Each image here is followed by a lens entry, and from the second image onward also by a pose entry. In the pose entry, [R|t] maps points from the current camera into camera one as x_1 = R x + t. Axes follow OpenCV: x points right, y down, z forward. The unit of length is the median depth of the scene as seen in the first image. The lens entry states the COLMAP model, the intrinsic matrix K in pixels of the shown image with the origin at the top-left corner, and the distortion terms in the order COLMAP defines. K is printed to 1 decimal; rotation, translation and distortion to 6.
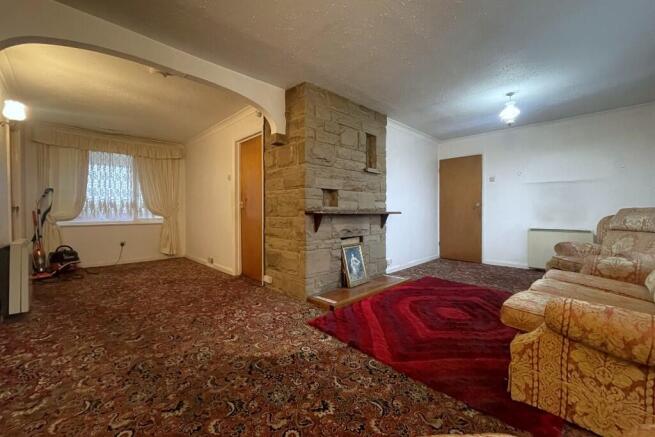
lens RADIAL K [[264.0, 0, 325.8], [0, 264.0, 217.1], [0, 0, 1]] dist [-0.001108, -0.000196]
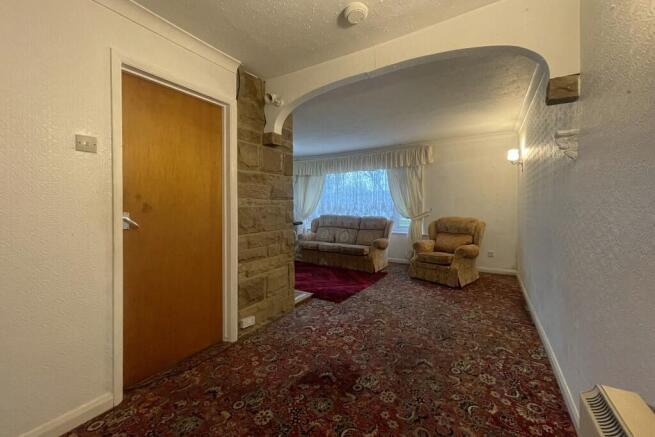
lens RADIAL K [[264.0, 0, 325.8], [0, 264.0, 217.1], [0, 0, 1]] dist [-0.001108, -0.000196]
pose [[-0.235710, -0.037877, 0.971085, -1.045298], [0.025803, 0.998644, 0.045215, -0.082604], [-0.971481, 0.035714, -0.234414, 1.046127]]
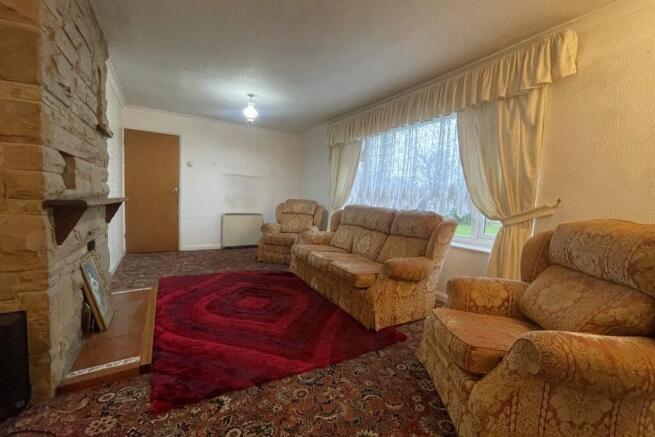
lens RADIAL K [[269.7, 0, 325.3], [0, 269.7, 221.9], [0, 0, 1]] dist [-0.008935, 0.000258]
pose [[0.238755, -0.072030, 0.968405, -0.369463], [-0.018216, 0.996738, 0.078629, -0.028349], [-0.970909, -0.036413, 0.236664, 0.415069]]
